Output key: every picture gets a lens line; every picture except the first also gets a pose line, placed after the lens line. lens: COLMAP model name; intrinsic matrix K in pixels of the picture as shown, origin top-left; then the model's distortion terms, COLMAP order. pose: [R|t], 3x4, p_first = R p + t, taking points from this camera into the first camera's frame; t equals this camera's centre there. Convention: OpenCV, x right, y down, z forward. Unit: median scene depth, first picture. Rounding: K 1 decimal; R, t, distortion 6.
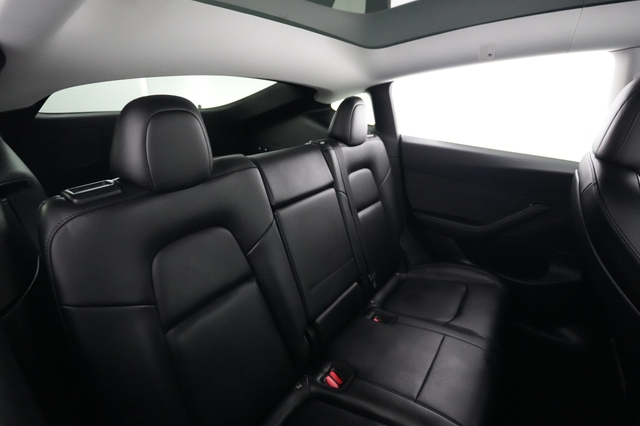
lens RADIAL K [[308.4, 0, 320.0], [0, 308.4, 213.0], [0, 0, 1]] dist [-0.000791, -0.000233]
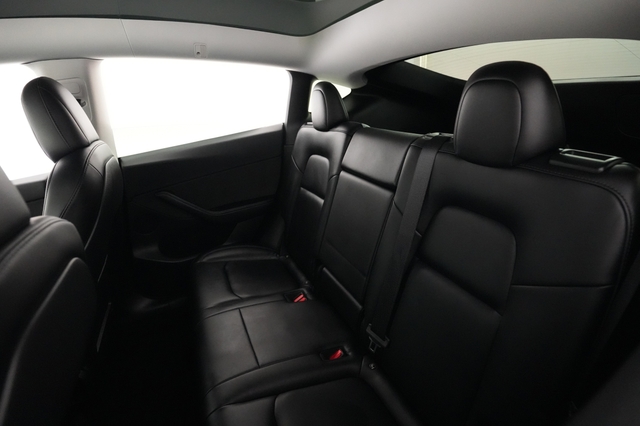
lens RADIAL K [[308.4, 0, 320.0], [0, 308.4, 213.0], [0, 0, 1]] dist [-0.000791, -0.000233]
pose [[-0.508829, 0.387699, -0.768623, 0.765362], [-0.206400, 0.811864, 0.546147, -0.442780], [0.835758, 0.436540, -0.333079, 1.157462]]
